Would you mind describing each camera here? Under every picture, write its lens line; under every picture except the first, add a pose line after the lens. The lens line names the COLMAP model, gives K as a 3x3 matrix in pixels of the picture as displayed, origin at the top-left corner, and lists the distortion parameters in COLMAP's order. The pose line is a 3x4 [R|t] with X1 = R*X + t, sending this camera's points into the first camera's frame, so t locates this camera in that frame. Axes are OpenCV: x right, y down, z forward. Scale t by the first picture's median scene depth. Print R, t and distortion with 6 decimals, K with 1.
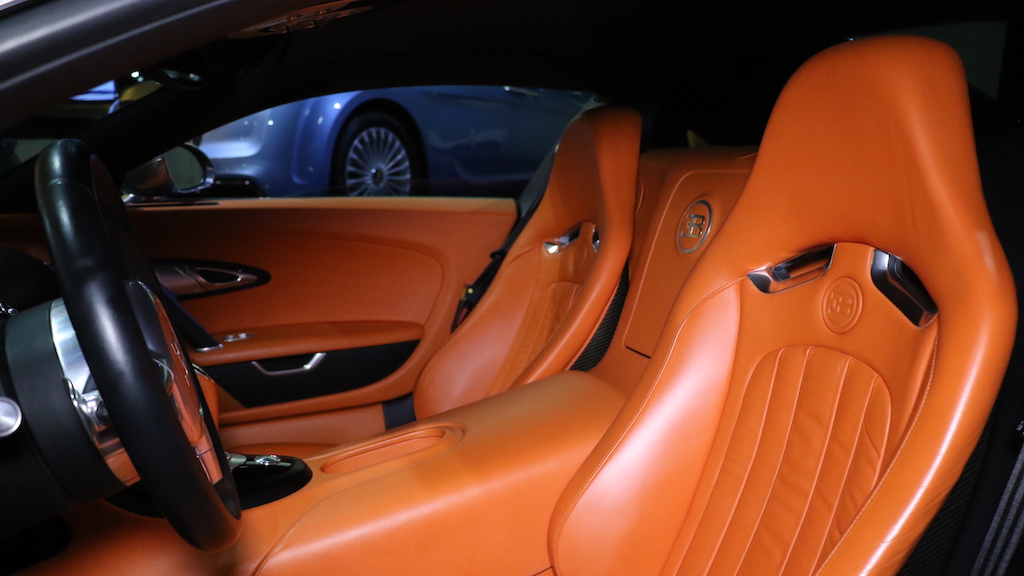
lens RADIAL K [[861.9, 0, 512.0], [0, 861.9, 288.0], [0, 0, 1]] dist [-0.180146, 0.092232]
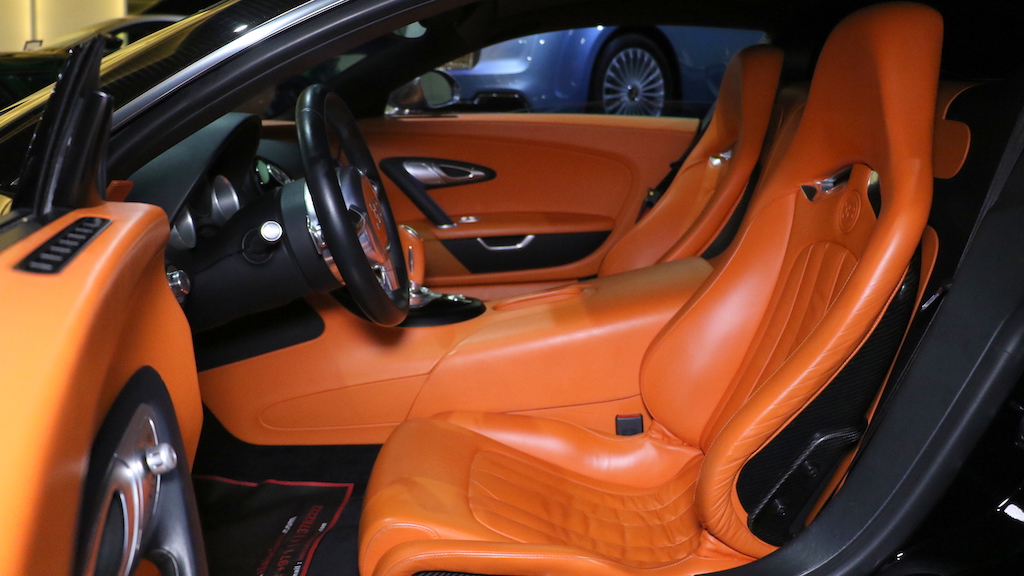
lens RADIAL K [[861.9, 0, 512.0], [0, 861.9, 288.0], [0, 0, 1]] dist [-0.180146, 0.092232]
pose [[0.936557, 0.085668, -0.339886, 0.192187], [-0.050084, 0.992430, 0.112133, 0.010500], [0.346919, -0.087996, 0.933758, -0.222967]]
